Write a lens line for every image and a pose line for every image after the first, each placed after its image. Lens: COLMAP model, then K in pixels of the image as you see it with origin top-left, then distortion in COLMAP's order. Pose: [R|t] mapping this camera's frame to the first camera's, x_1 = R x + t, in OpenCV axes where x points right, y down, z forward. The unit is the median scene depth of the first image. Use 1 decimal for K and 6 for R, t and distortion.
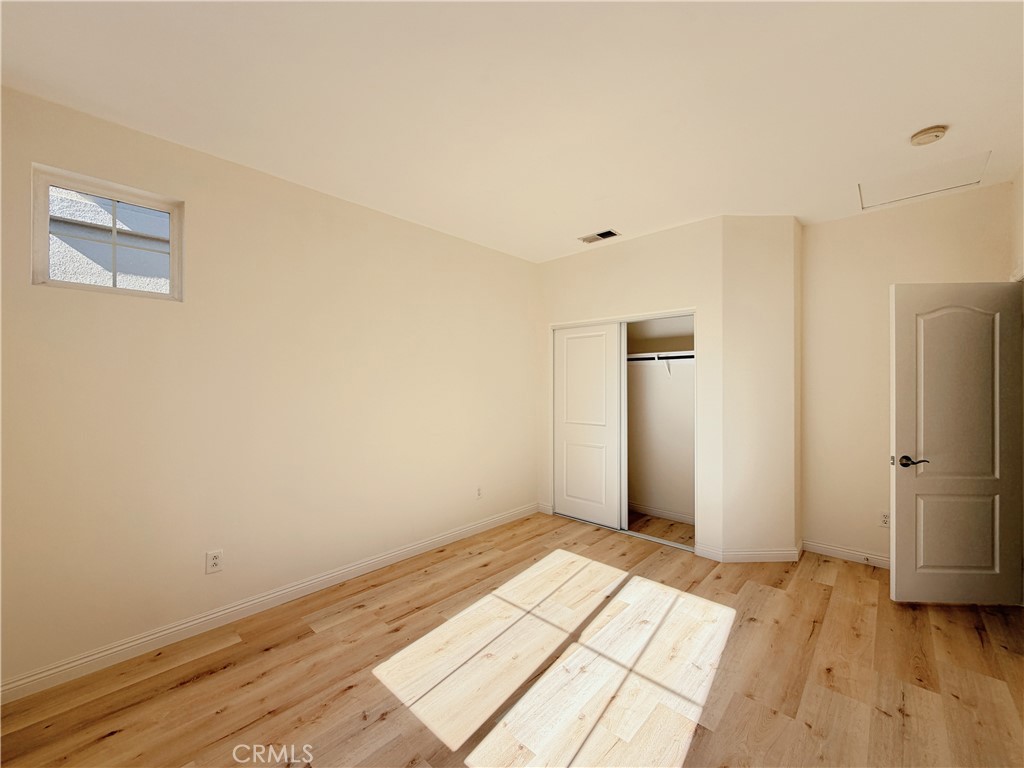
lens RADIAL K [[406.3, 0, 517.7], [0, 406.3, 386.3], [0, 0, 1]] dist [0.001214, 0.000234]
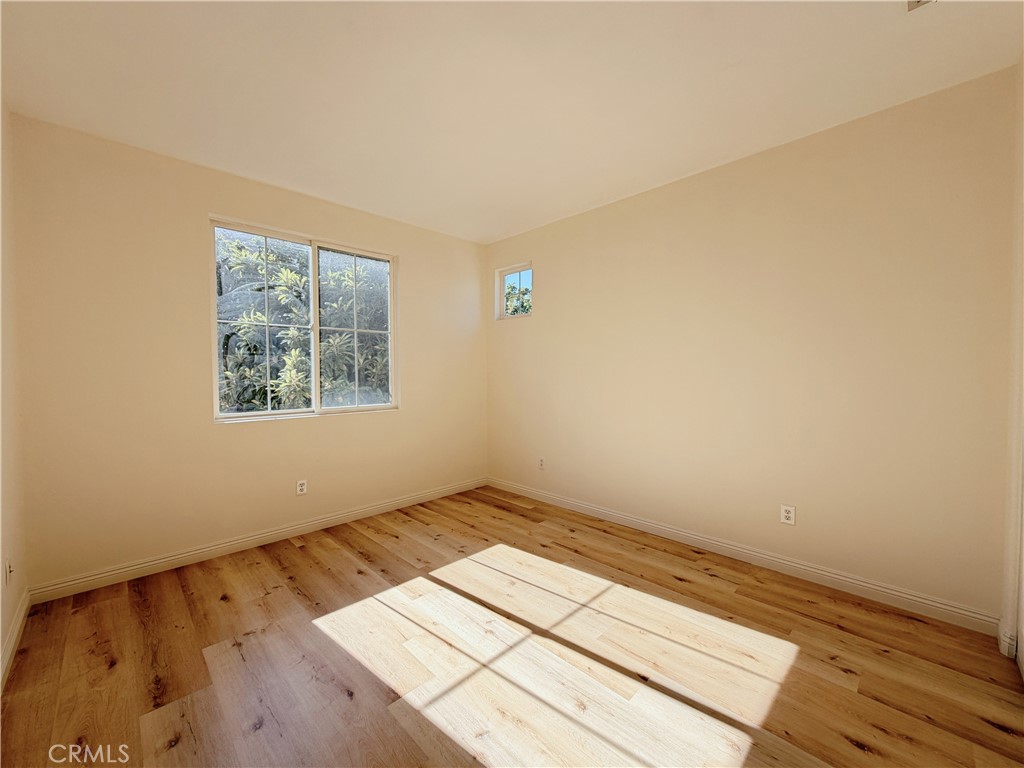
lens RADIAL K [[406.3, 0, 508.6], [0, 406.3, 382.1], [0, 0, 1]] dist [0.001214, 0.000234]
pose [[-0.046639, 0.024511, -0.998611, 0.986754], [-0.004300, 0.999685, 0.024738, 0.038625], [0.998903, 0.005447, -0.046519, 0.927833]]
